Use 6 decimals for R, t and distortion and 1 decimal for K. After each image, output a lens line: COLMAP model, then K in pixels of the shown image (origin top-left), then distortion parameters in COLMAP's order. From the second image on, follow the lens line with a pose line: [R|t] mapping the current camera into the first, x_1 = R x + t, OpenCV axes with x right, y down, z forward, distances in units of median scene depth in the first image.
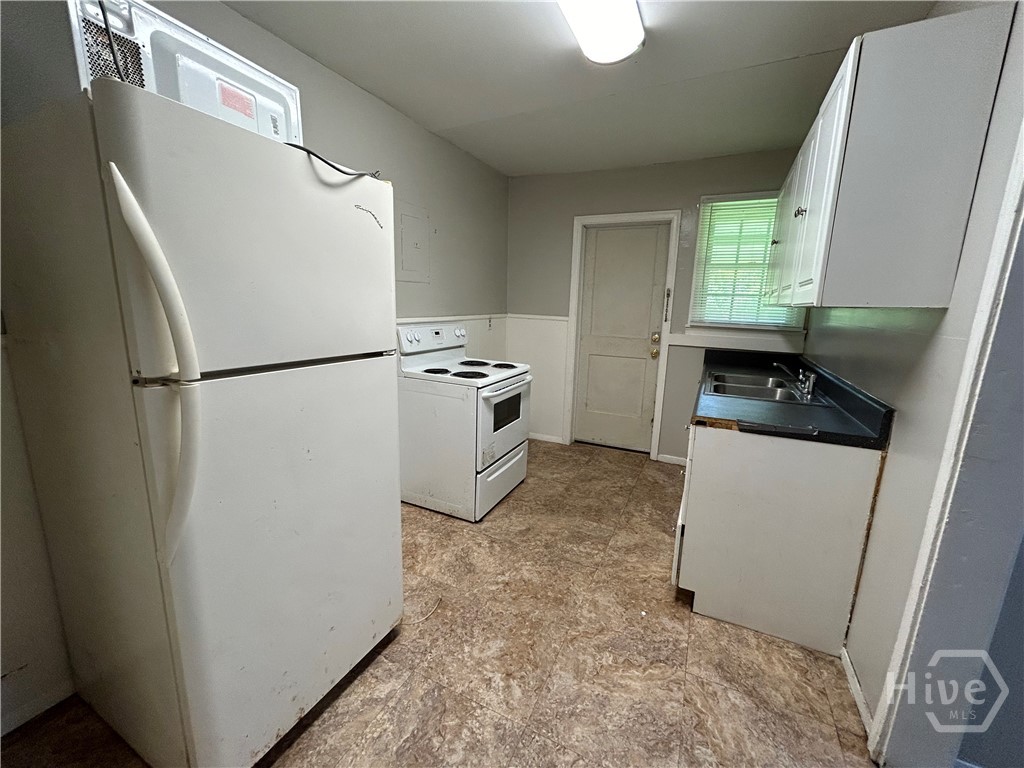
lens RADIAL K [[410.1, 0, 511.1], [0, 410.1, 382.9], [0, 0, 1]] dist [0.003412, 0.000272]
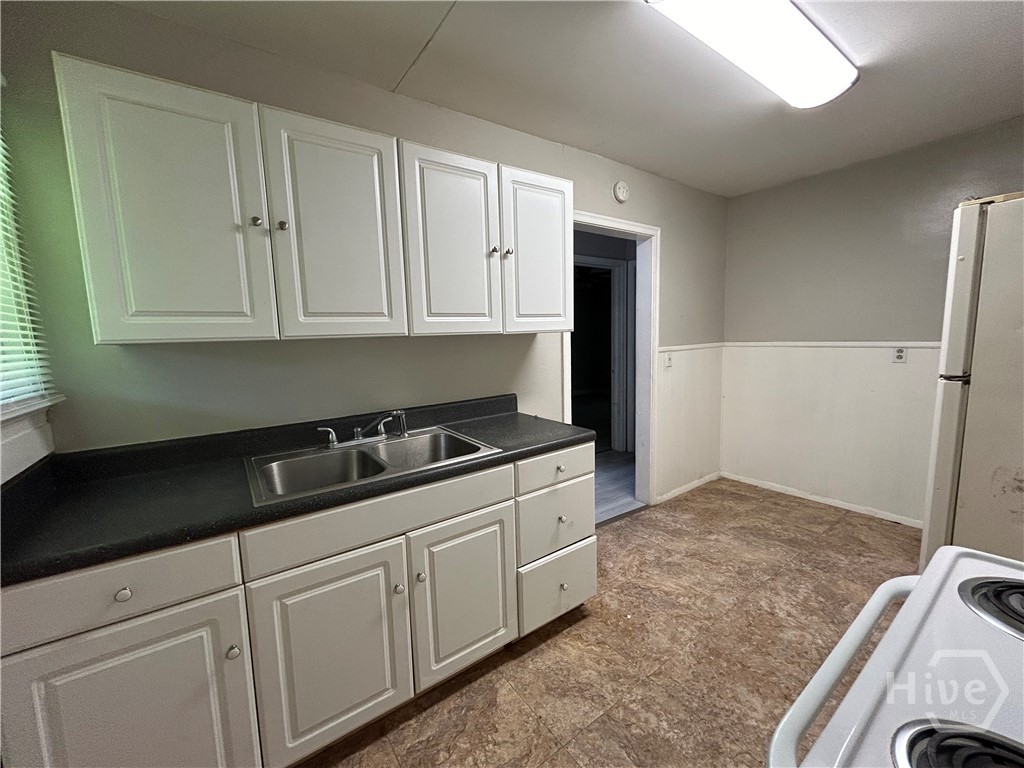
lens RADIAL K [[410.1, 0, 511.5], [0, 410.1, 384.1], [0, 0, 1]] dist [0.003412, 0.000272]
pose [[-0.880973, -0.045121, 0.471010, 0.110058], [0.105607, 0.951582, 0.288684, -0.345109], [-0.461230, 0.304065, -0.833553, 1.778048]]
